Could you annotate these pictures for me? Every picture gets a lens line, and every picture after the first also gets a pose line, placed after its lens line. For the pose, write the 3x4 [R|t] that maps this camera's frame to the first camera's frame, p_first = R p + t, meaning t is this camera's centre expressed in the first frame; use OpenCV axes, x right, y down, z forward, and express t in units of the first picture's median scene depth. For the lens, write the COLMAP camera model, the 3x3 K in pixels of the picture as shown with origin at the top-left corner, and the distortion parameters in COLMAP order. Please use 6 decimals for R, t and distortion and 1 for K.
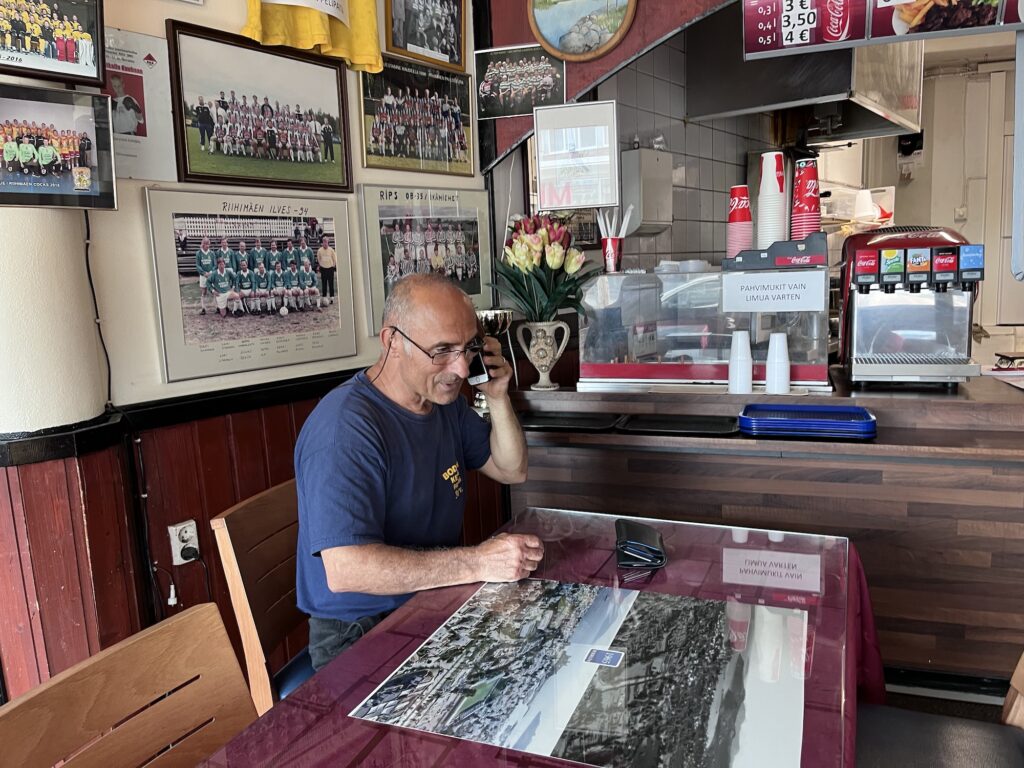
lens RADIAL K [[763.8, 0, 514.4], [0, 763.8, 383.8], [0, 0, 1]] dist [0.071390, -0.099496]
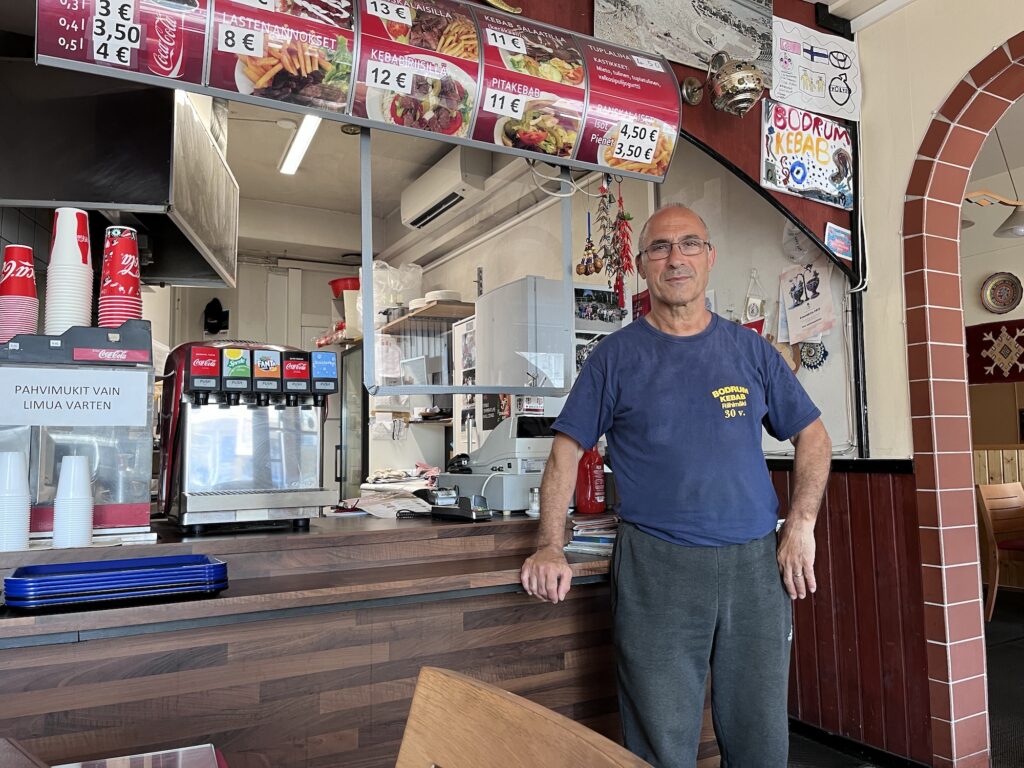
lens RADIAL K [[763.8, 0, 514.4], [0, 763.8, 383.8], [0, 0, 1]] dist [0.071390, -0.099496]
pose [[0.659679, 0.099270, 0.744962, 0.100810], [0.097319, 0.971609, -0.215651, 0.064995], [-0.745220, 0.214759, 0.631289, 0.323242]]
